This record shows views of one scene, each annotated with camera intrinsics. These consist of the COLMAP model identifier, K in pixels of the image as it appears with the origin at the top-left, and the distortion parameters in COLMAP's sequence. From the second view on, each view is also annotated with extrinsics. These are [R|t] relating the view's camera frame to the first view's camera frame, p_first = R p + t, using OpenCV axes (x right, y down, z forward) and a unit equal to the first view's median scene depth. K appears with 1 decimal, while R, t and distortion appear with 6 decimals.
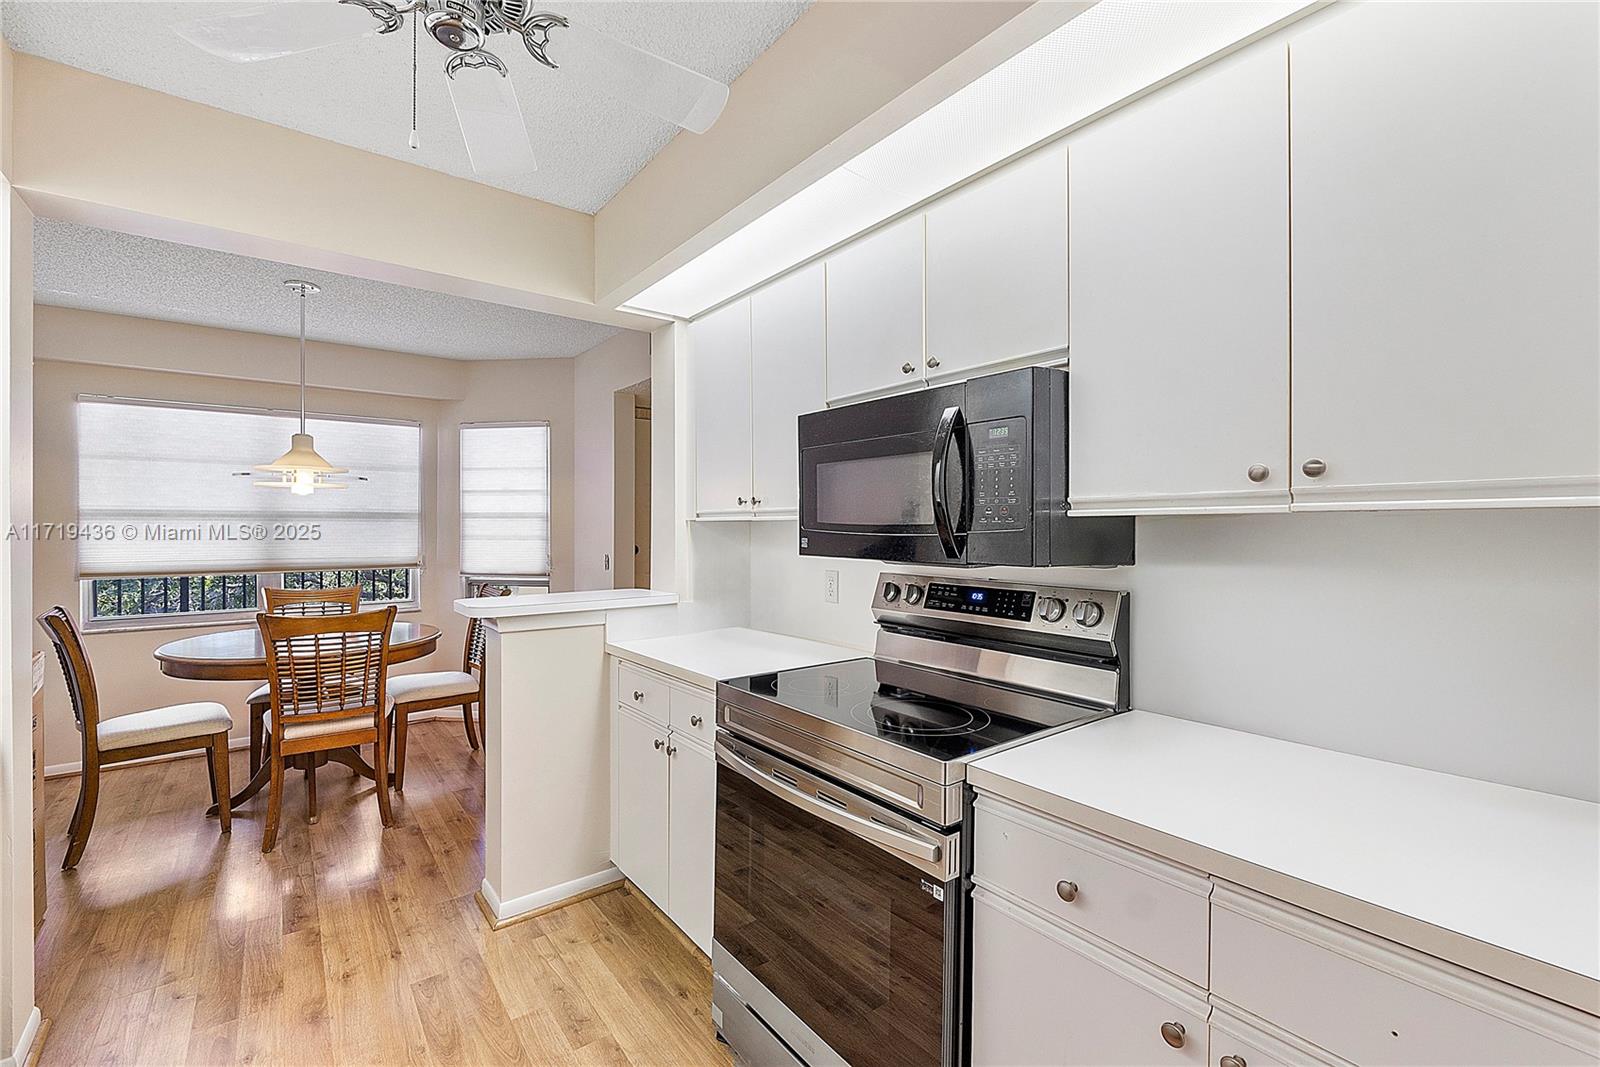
lens RADIAL K [[685.6, 0, 806.7], [0, 685.6, 528.2], [0, 0, 1]] dist [-0.004901, -0.001007]
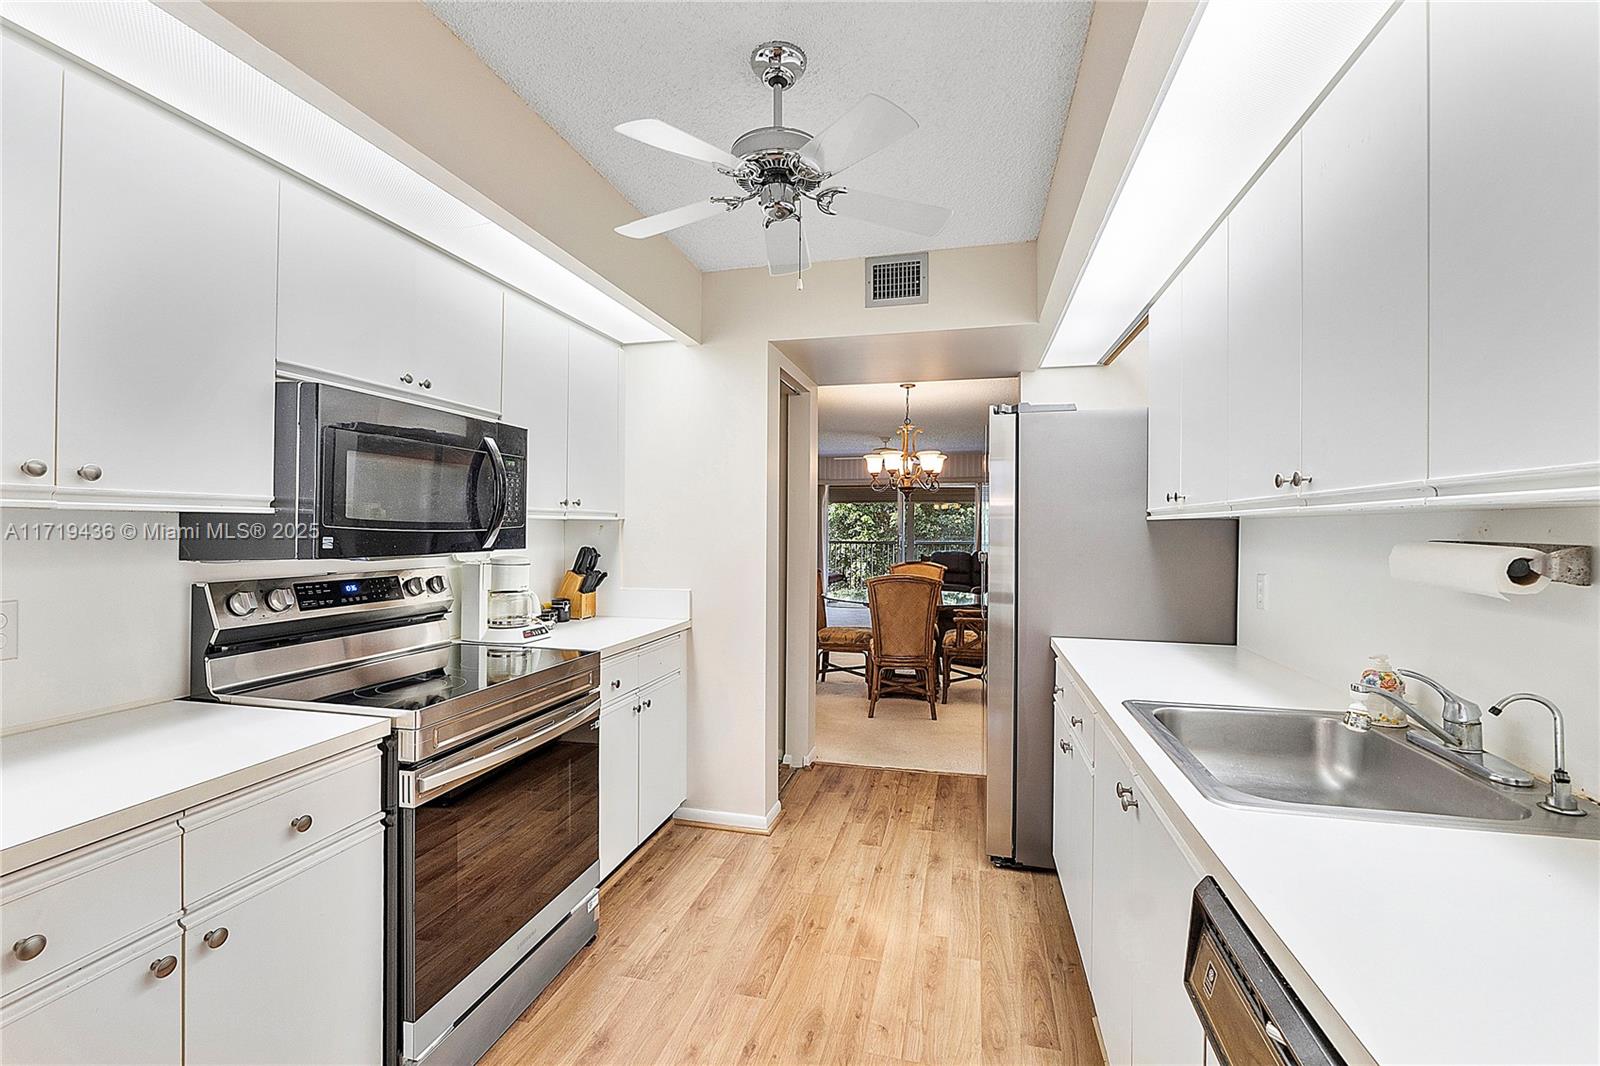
lens RADIAL K [[685.6, 0, 797.5], [0, 685.6, 528.0], [0, 0, 1]] dist [-0.004901, -0.001007]
pose [[-0.616749, -0.006294, 0.787135, -0.761195], [-0.006035, 0.999976, 0.003267, -0.002045], [-0.787137, -0.002735, -0.616773, 0.820983]]
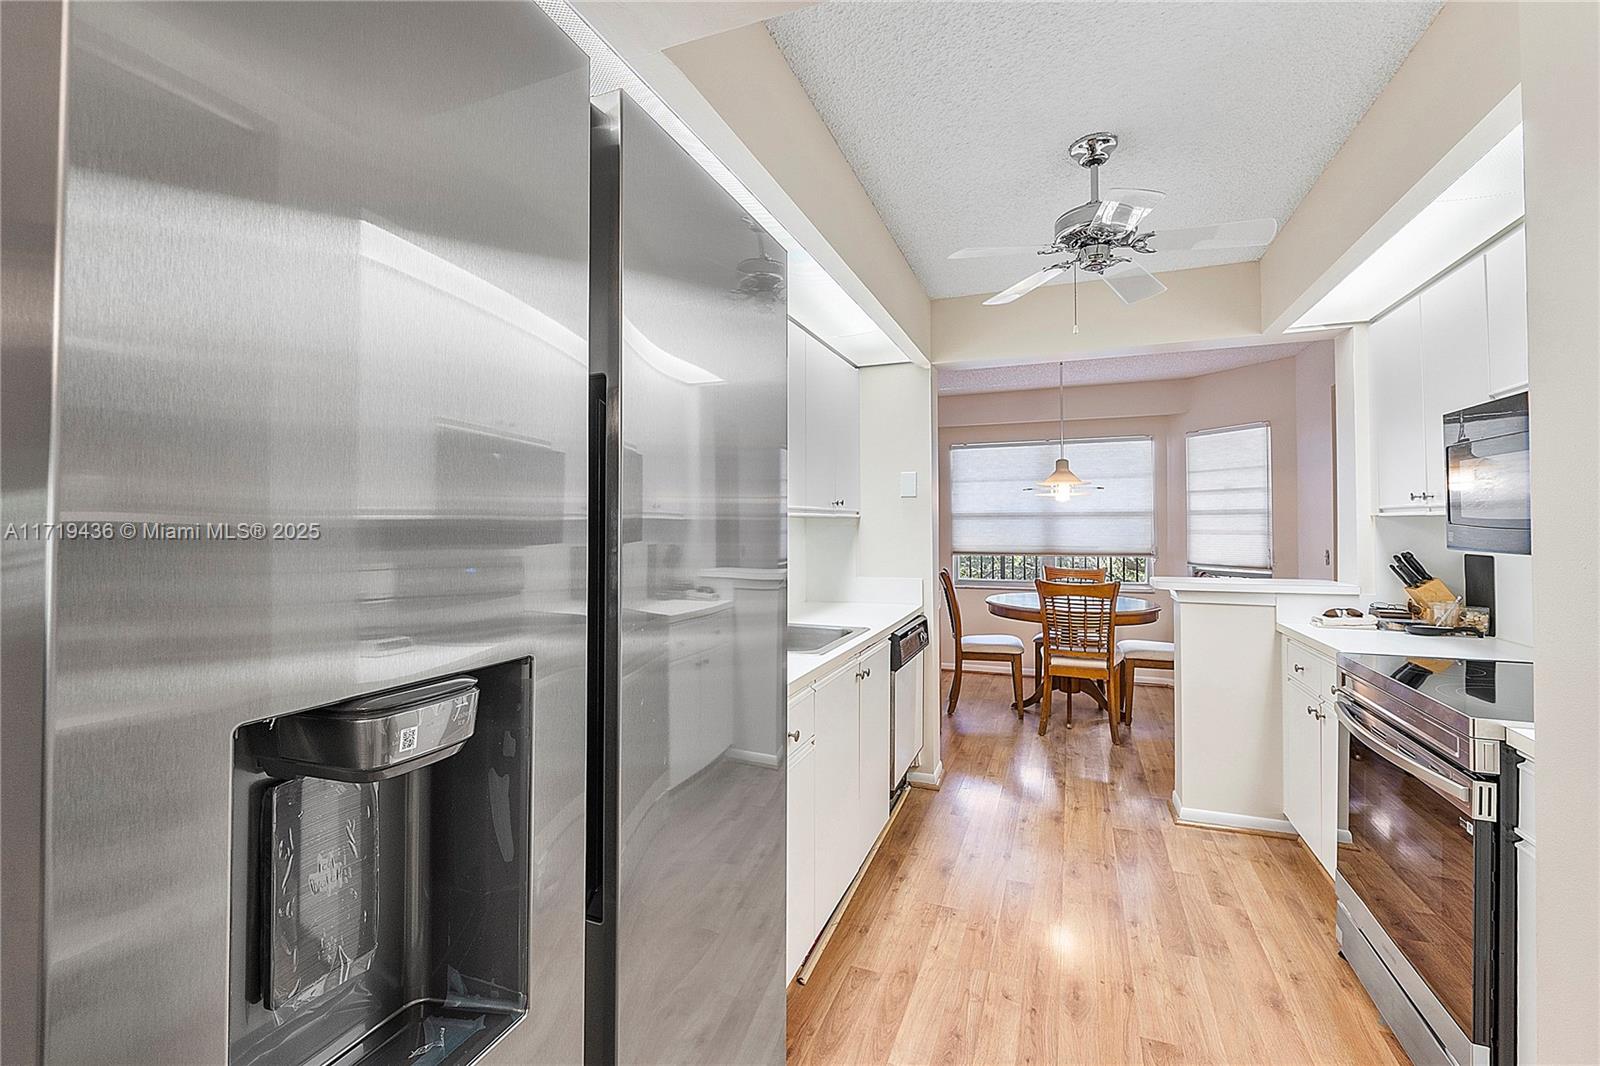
lens RADIAL K [[685.6, 0, 799.2], [0, 685.6, 513.4], [0, 0, 1]] dist [-0.004901, -0.001007]
pose [[0.511133, -0.016098, -0.859351, 0.295244], [0.002648, 0.999849, -0.017155, 0.000675], [0.859497, 0.006494, 0.511099, -0.291378]]
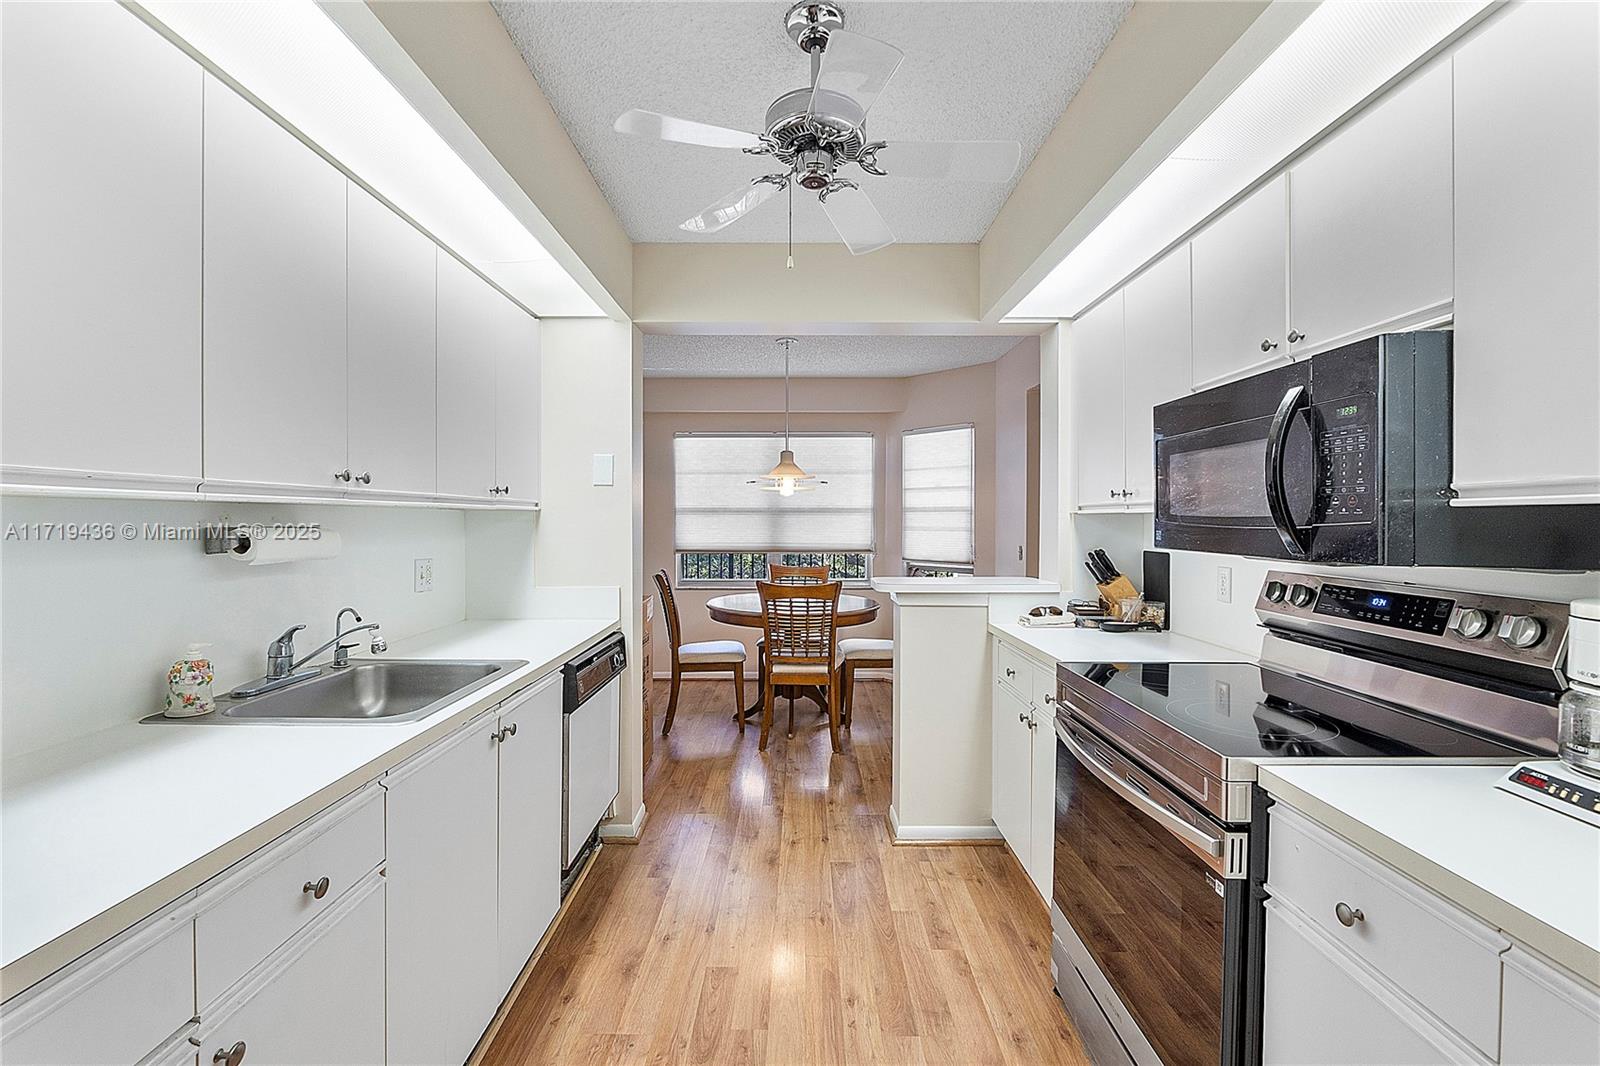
lens RADIAL K [[685.6, 0, 793.6], [0, 685.6, 523.1], [0, 0, 1]] dist [-0.004901, -0.001007]
pose [[0.784557, 0.003704, -0.620046, 0.151475], [-0.001874, 0.999992, 0.003602, 0.000635], [0.620054, -0.001664, 0.784557, -0.074821]]
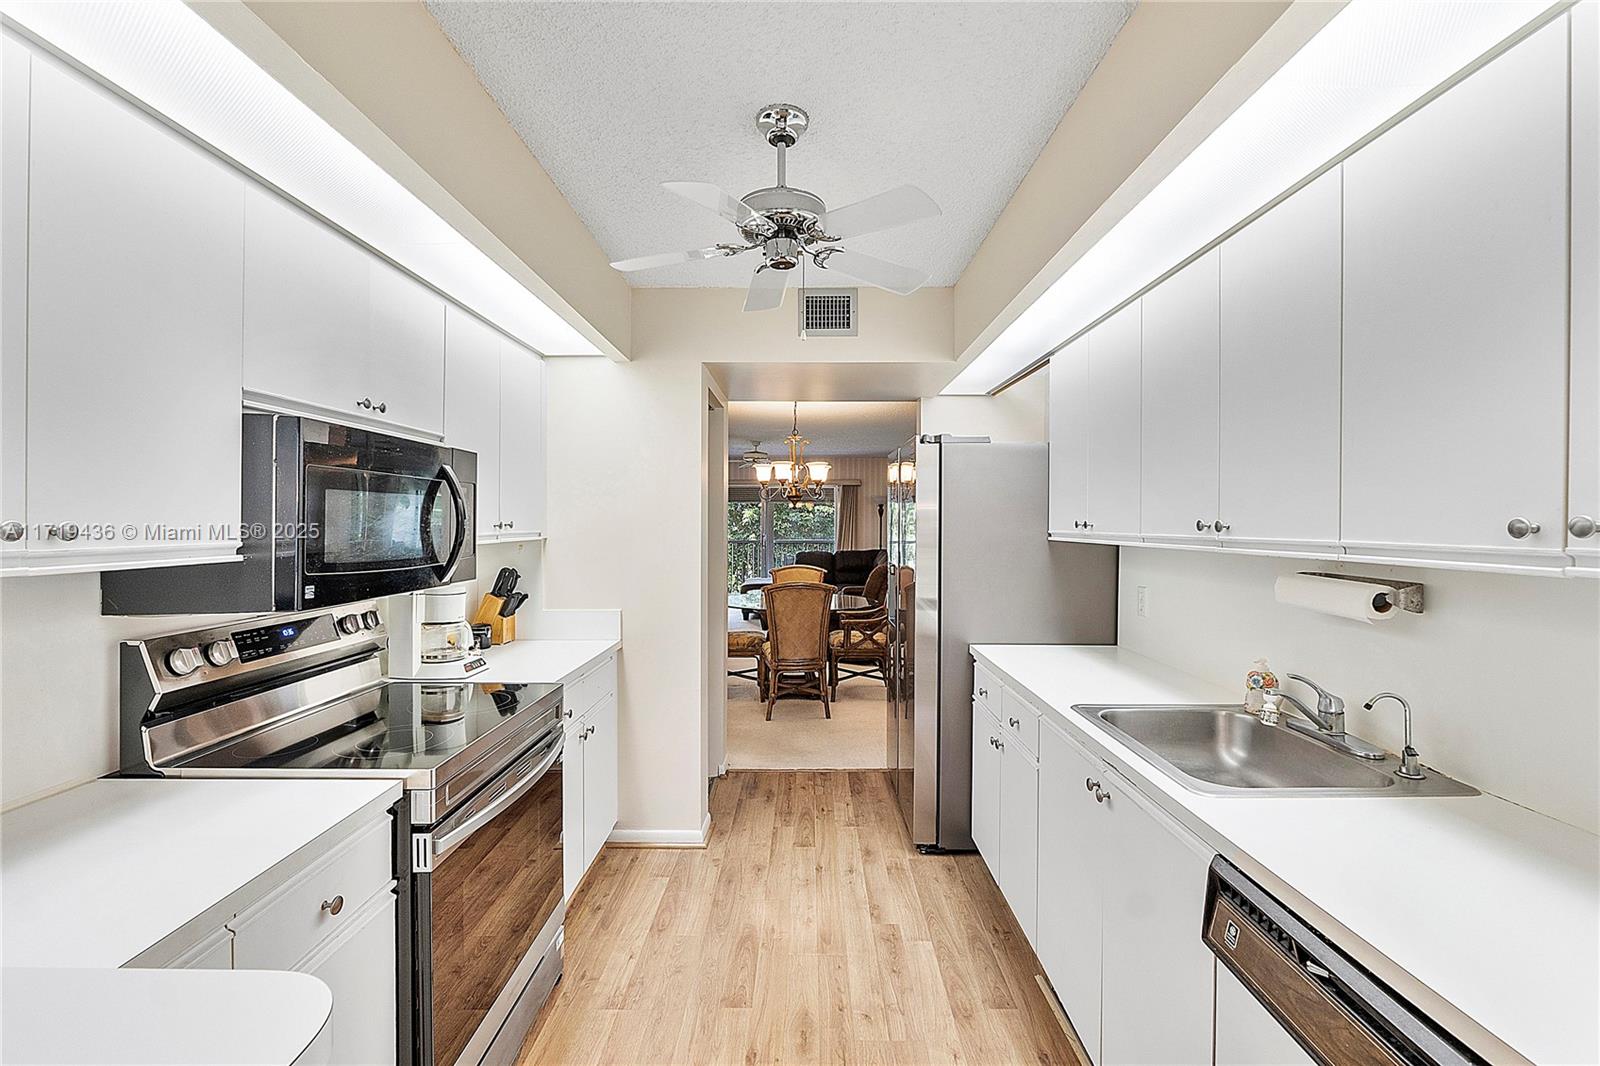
lens RADIAL K [[685.6, 0, 799.9], [0, 685.6, 527.5], [0, 0, 1]] dist [-0.004901, -0.001007]
pose [[-0.785904, -0.009850, 0.618270, -0.674789], [-0.003546, 0.999928, 0.011423, -0.045659], [-0.618339, 0.006785, -0.785882, 0.968081]]
